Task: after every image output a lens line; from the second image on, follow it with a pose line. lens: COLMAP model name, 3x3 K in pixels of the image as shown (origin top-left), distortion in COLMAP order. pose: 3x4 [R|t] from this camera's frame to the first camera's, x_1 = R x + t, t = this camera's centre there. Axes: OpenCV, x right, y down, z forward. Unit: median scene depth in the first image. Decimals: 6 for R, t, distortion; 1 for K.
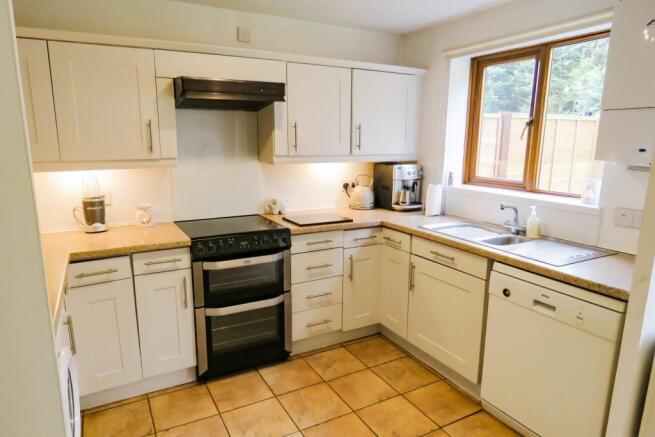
lens RADIAL K [[418.9, 0, 326.8], [0, 418.9, 224.9], [0, 0, 1]] dist [0.003830, 0.005026]
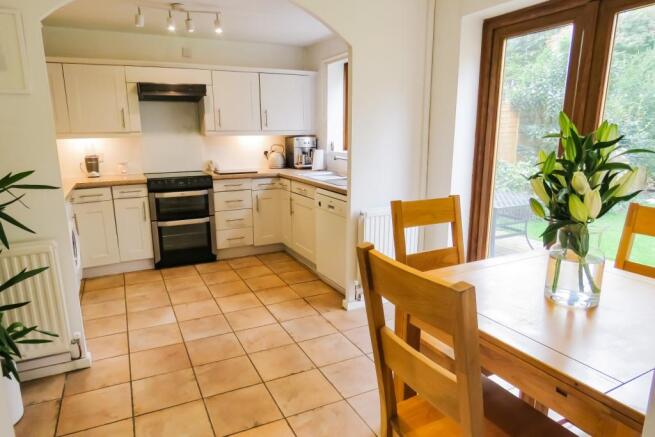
lens RADIAL K [[418.9, 0, 326.8], [0, 418.9, 224.9], [0, 0, 1]] dist [0.003830, 0.005026]
pose [[0.998708, -0.004193, -0.050646, 0.416193], [0.005091, 0.999832, 0.017623, 0.166304], [0.050564, -0.017858, 0.998561, -0.561801]]
